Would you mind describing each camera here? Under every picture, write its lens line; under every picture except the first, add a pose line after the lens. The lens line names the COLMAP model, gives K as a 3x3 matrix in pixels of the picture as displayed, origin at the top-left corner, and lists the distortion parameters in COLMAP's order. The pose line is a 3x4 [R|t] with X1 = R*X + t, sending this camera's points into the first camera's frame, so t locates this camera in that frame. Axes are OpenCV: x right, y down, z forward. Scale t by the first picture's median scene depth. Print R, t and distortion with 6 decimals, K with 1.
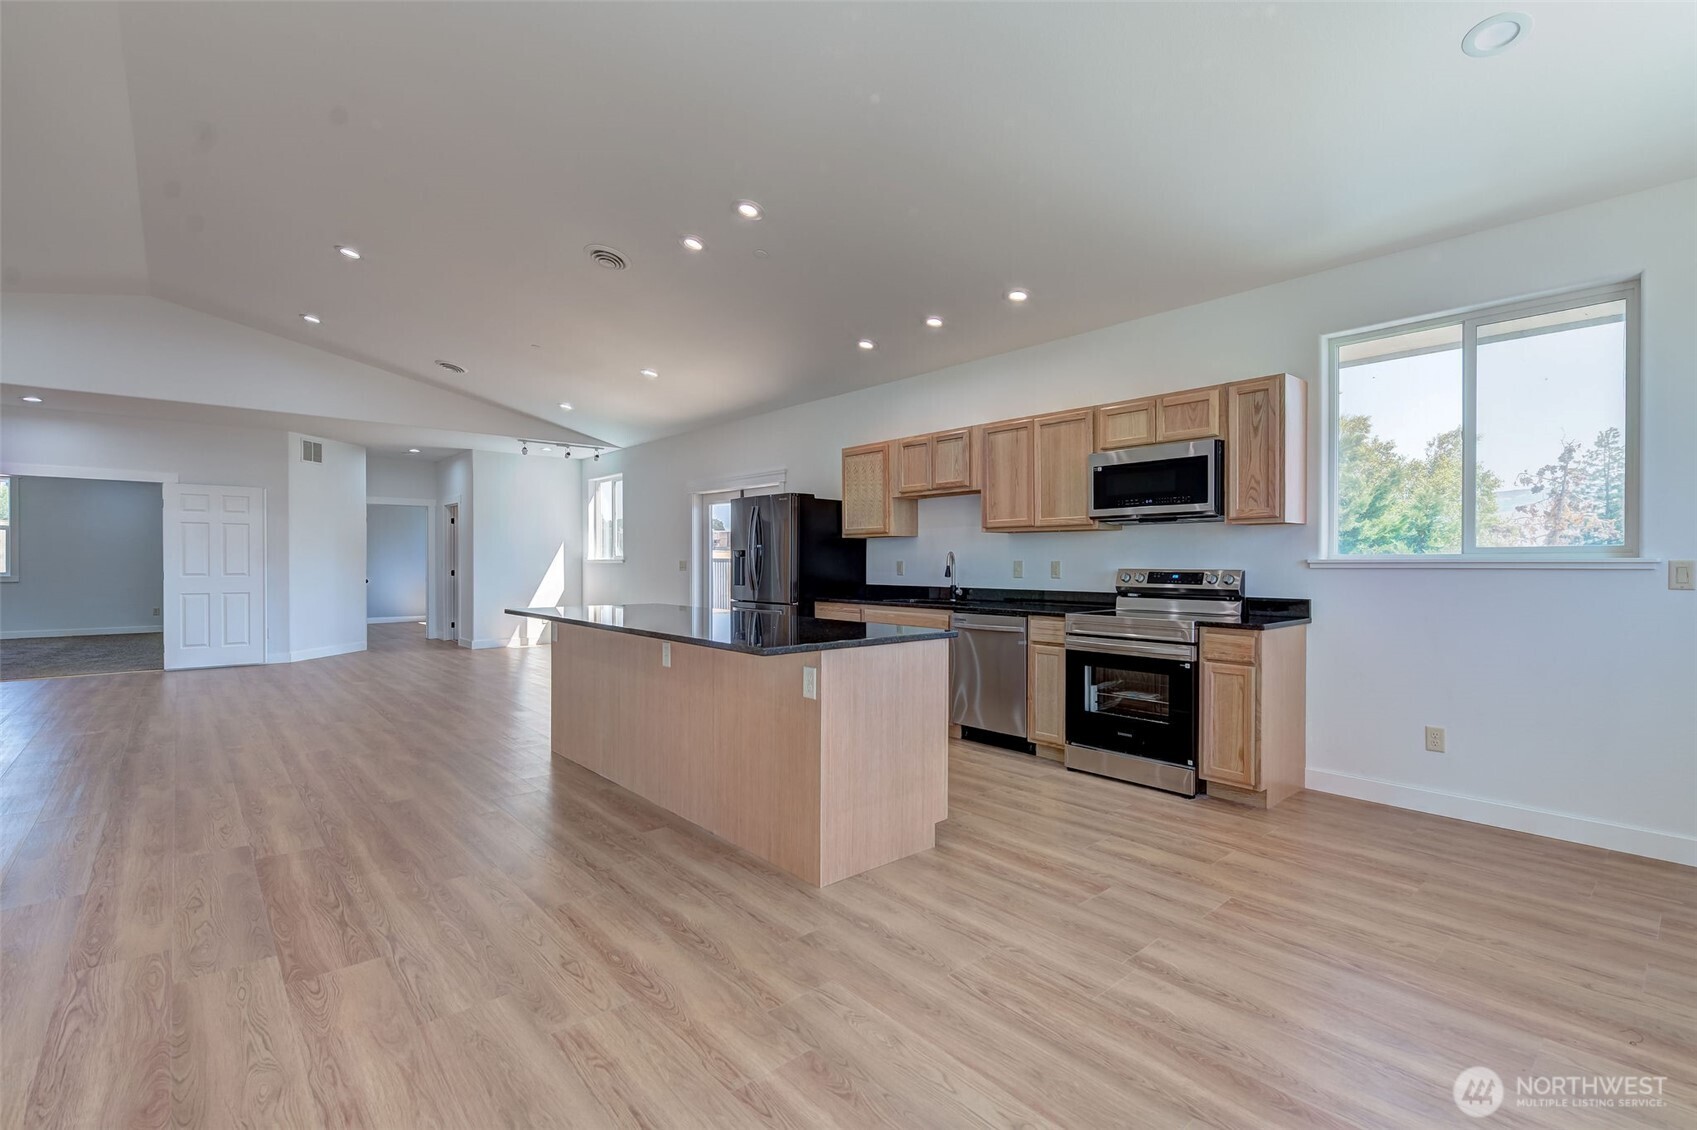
lens RADIAL K [[764.0, 0, 861.5], [0, 764.0, 565.4], [0, 0, 1]] dist [0.003113, 0.000232]
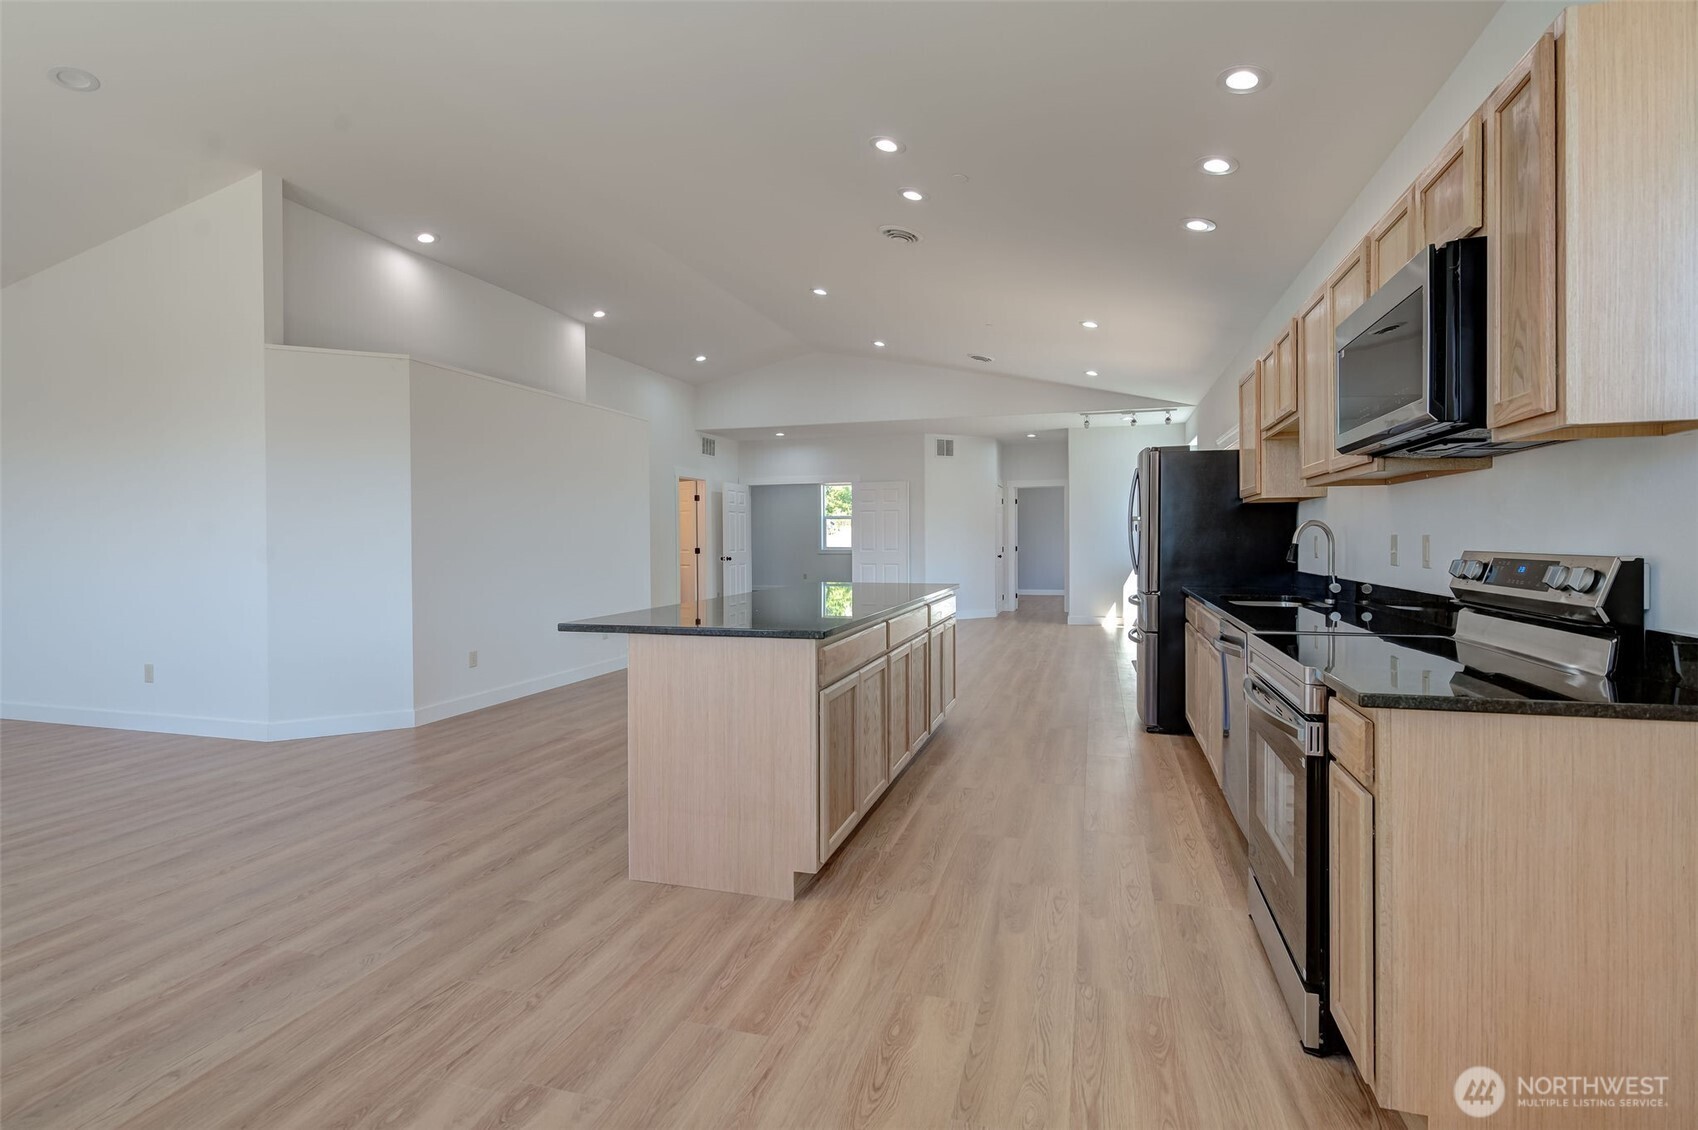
lens RADIAL K [[812.9, 0, 855.0], [0, 812.9, 545.8], [0, 0, 1]] dist [0.001776, 0.000596]
pose [[0.523226, 0.002604, -0.852190, 0.634454], [0.001821, 0.999990, 0.004174, -0.001590], [0.852192, -0.003736, 0.523216, 0.463339]]
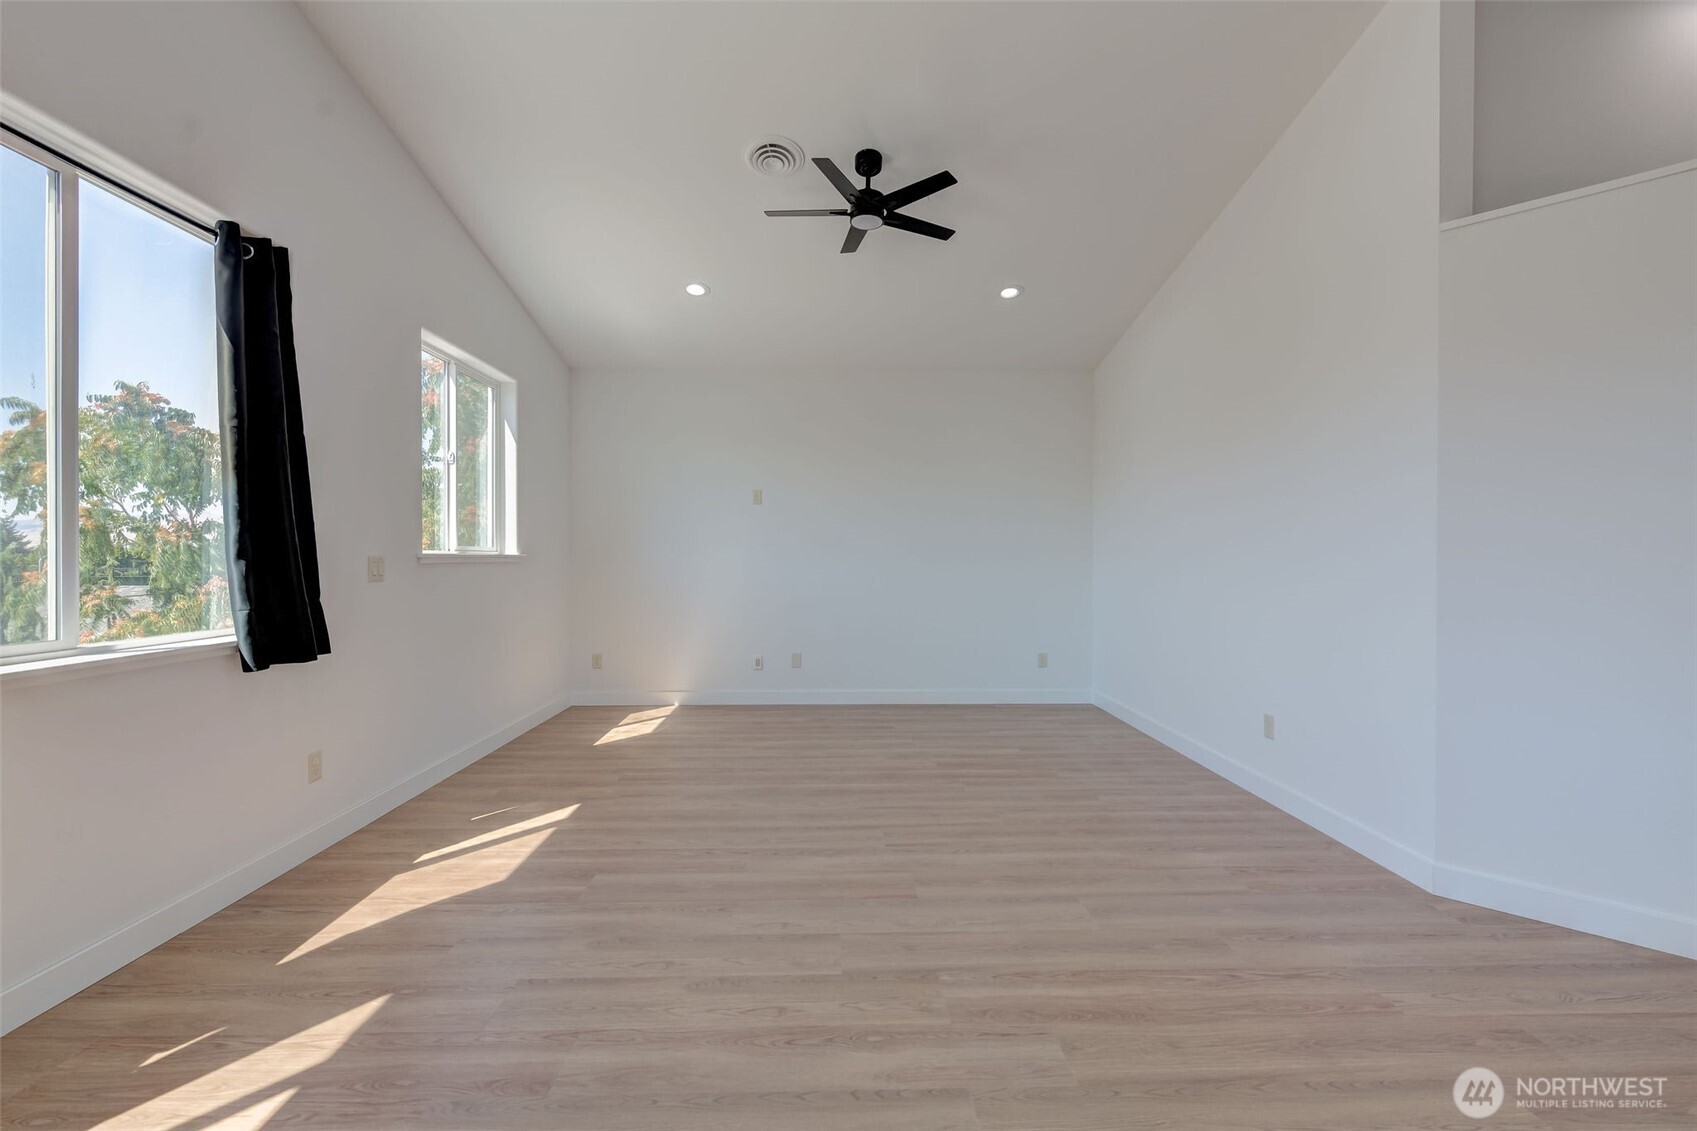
lens RADIAL K [[750.1, 0, 840.6], [0, 750.1, 560.2], [0, 0, 1]] dist [0.002509, -0.000343]
pose [[-0.652614, 0.001405, -0.757689, 0.028752], [-0.007298, 0.999940, 0.008141, -0.002579], [0.757655, 0.010843, -0.652565, 0.389460]]
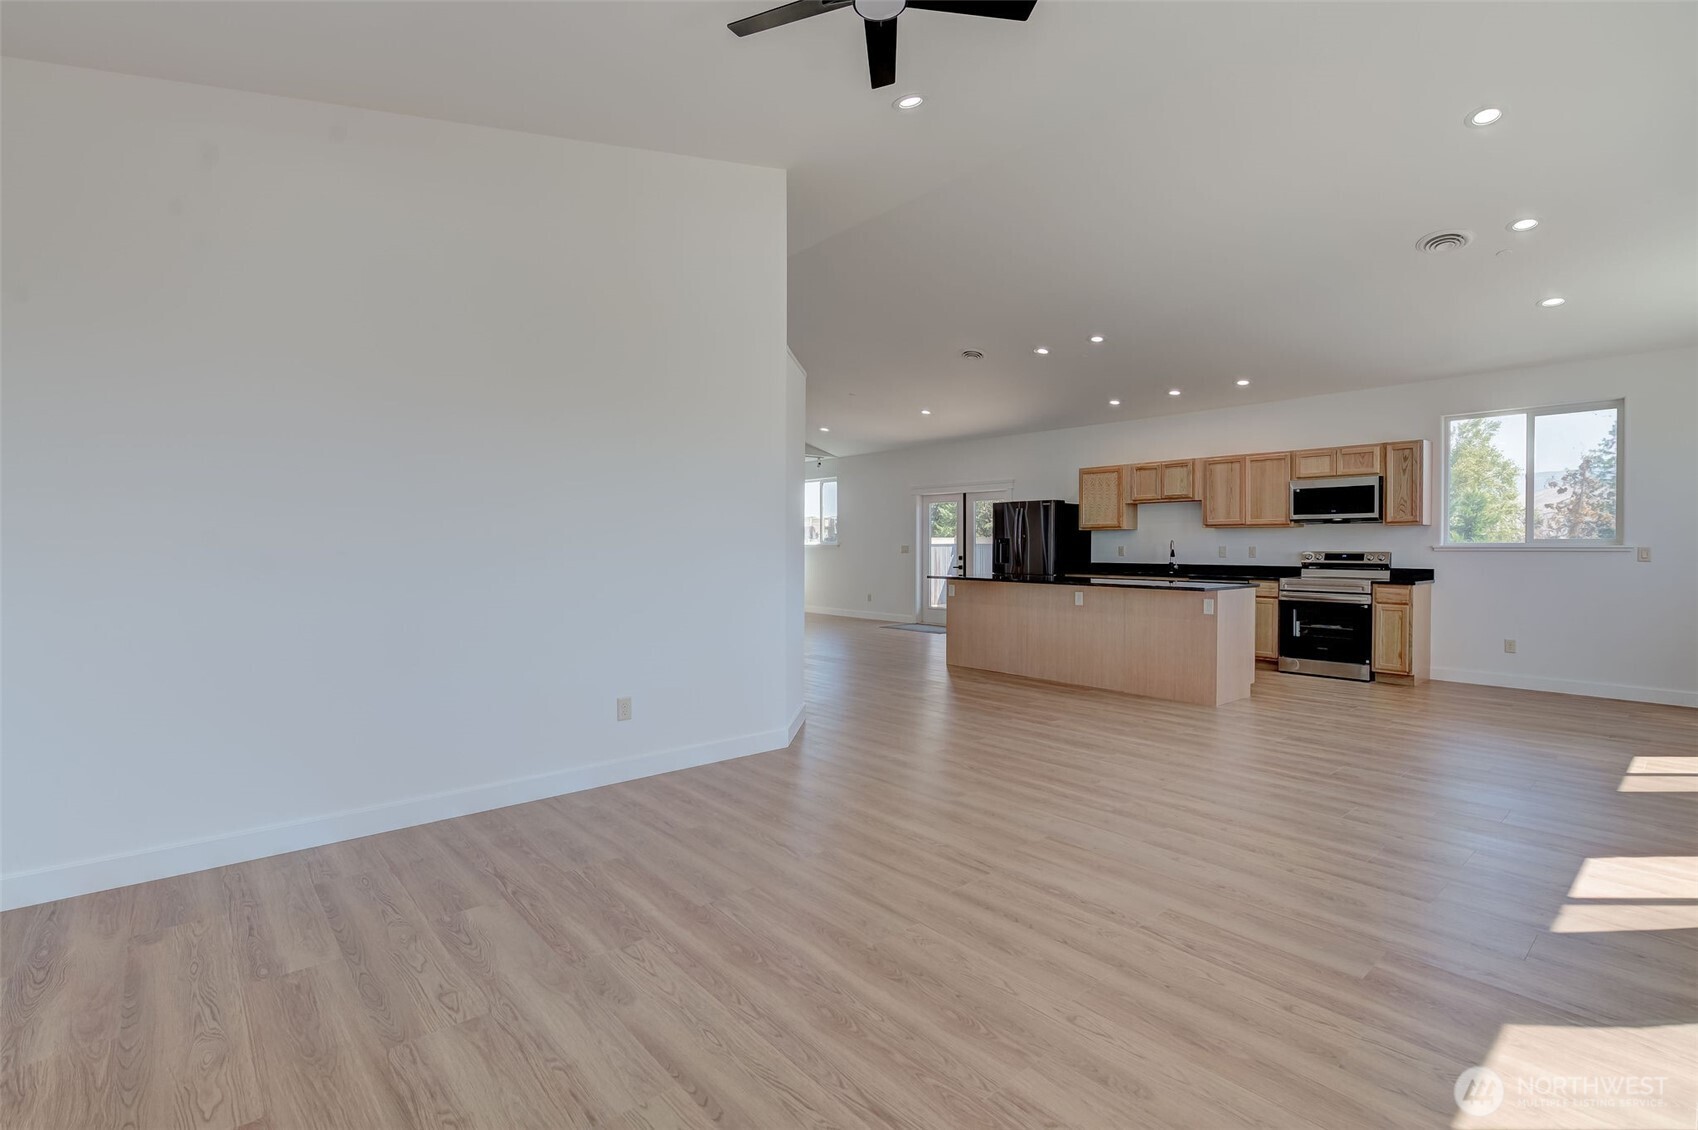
lens RADIAL K [[778.2, 0, 853.6], [0, 778.2, 553.7], [0, 0, 1]] dist [0.004599, -0.000298]
pose [[0.999970, 0.000931, -0.007670, -0.663162], [-0.000892, 0.999987, 0.005022, 0.002291], [0.007674, -0.005015, 0.999958, -0.718230]]
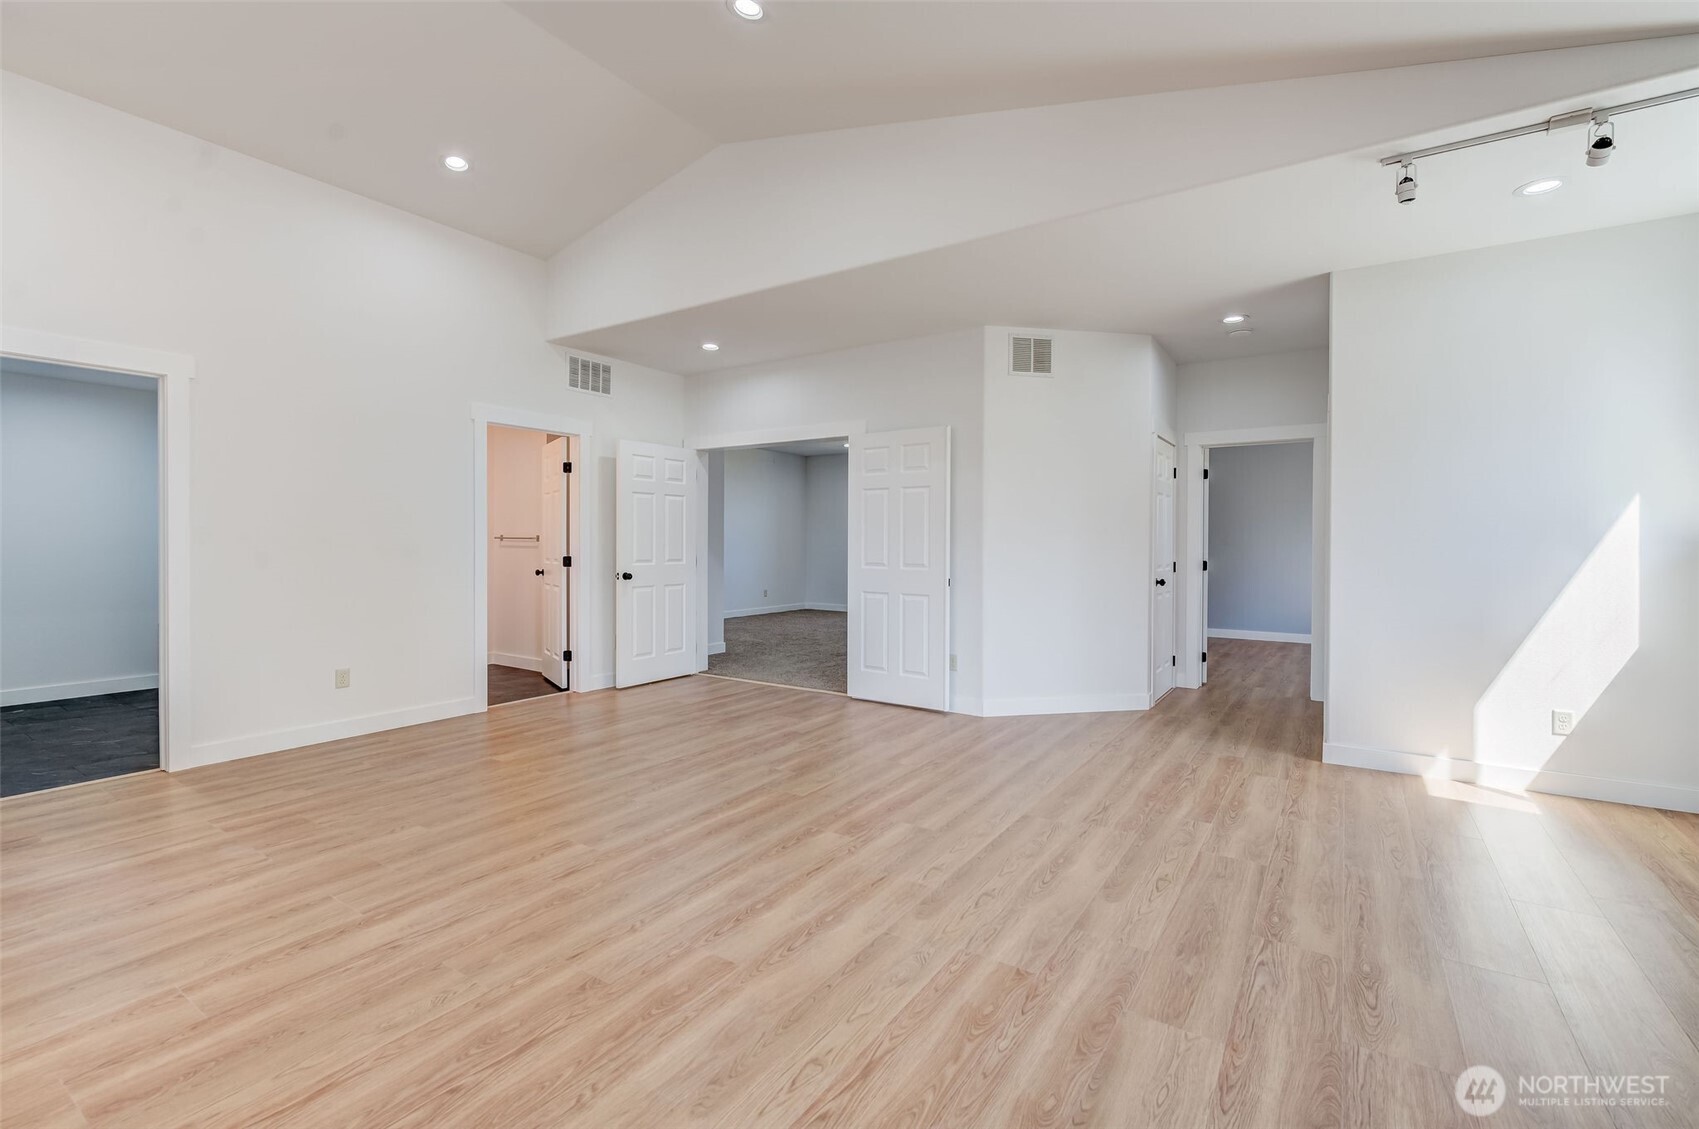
lens RADIAL K [[748.8, 0, 847.7], [0, 748.8, 544.0], [0, 0, 1]] dist [0.003042, 0.000070]
pose [[0.247341, -0.004596, -0.968918, -0.449478], [-0.008614, 0.999939, -0.006942, -0.002287], [0.968890, 0.010063, 0.247286, 1.576347]]
